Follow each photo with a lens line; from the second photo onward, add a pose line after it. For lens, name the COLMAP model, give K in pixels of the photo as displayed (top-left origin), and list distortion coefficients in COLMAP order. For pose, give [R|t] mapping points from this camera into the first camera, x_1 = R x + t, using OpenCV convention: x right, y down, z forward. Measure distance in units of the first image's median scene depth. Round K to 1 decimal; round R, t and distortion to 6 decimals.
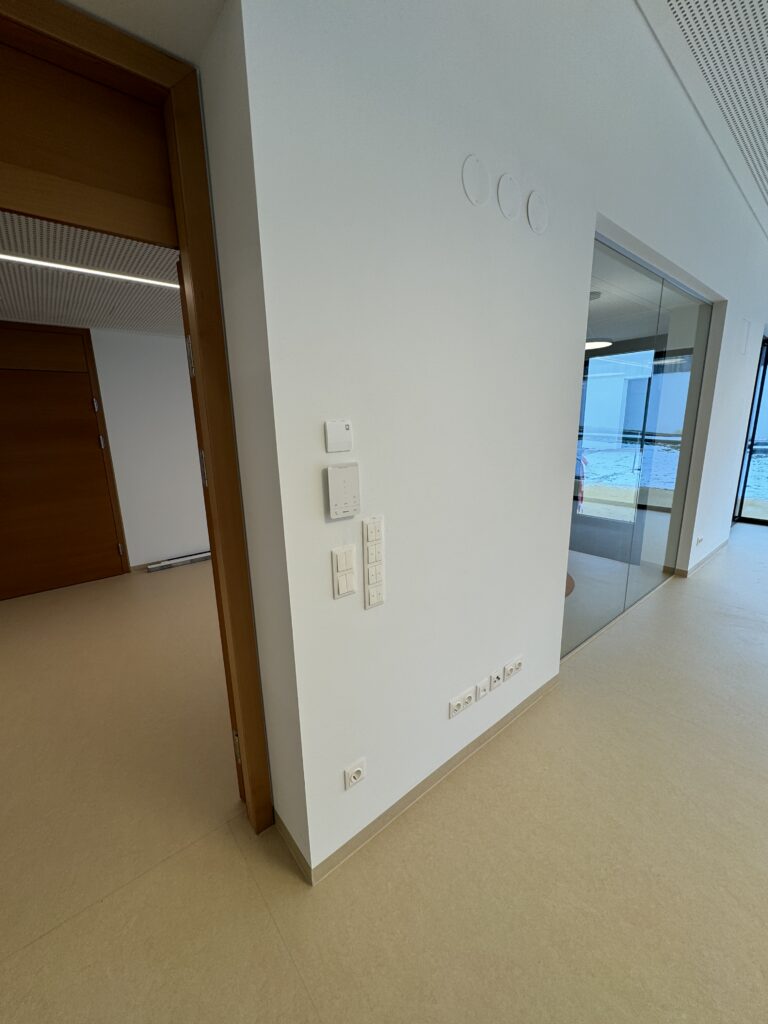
lens RADIAL K [[402.0, 0, 387.8], [0, 402.0, 512.5], [0, 0, 1]] dist [-0.017714, -0.000072]
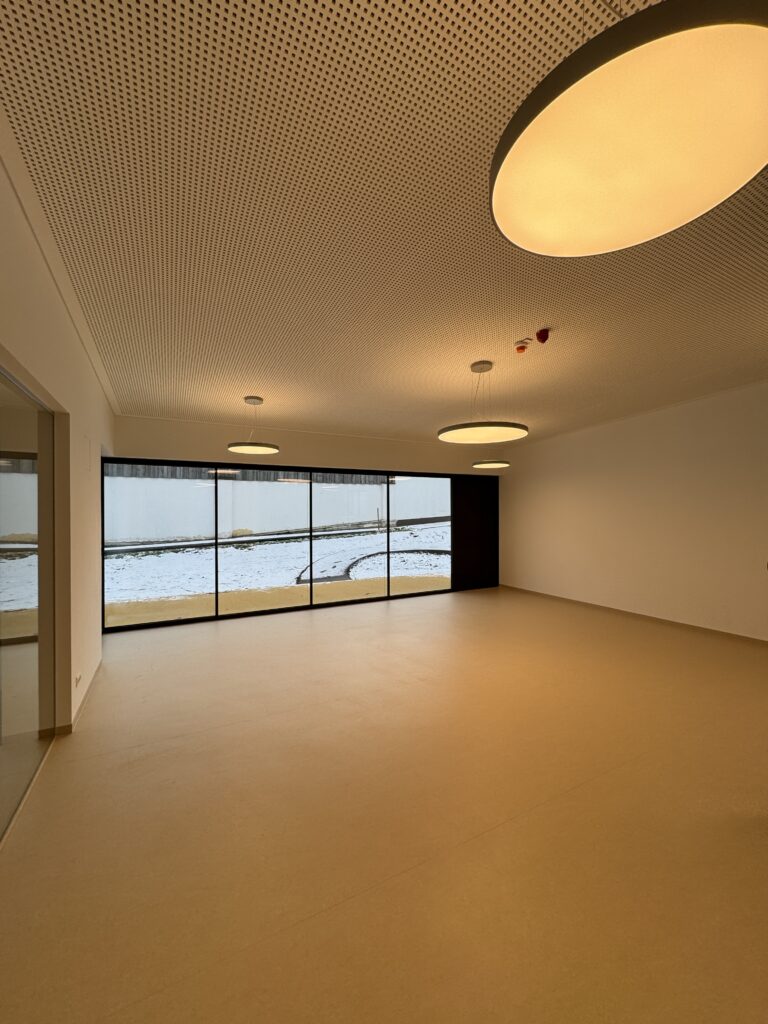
lens RADIAL K [[402.0, 0, 387.2], [0, 402.0, 516.0], [0, 0, 1]] dist [-0.017714, -0.000072]
pose [[0.218136, 0.041208, 0.975048, 0.106150], [0.234333, 0.967667, -0.093320, -0.032610], [-0.947367, 0.248842, 0.201426, 0.143145]]
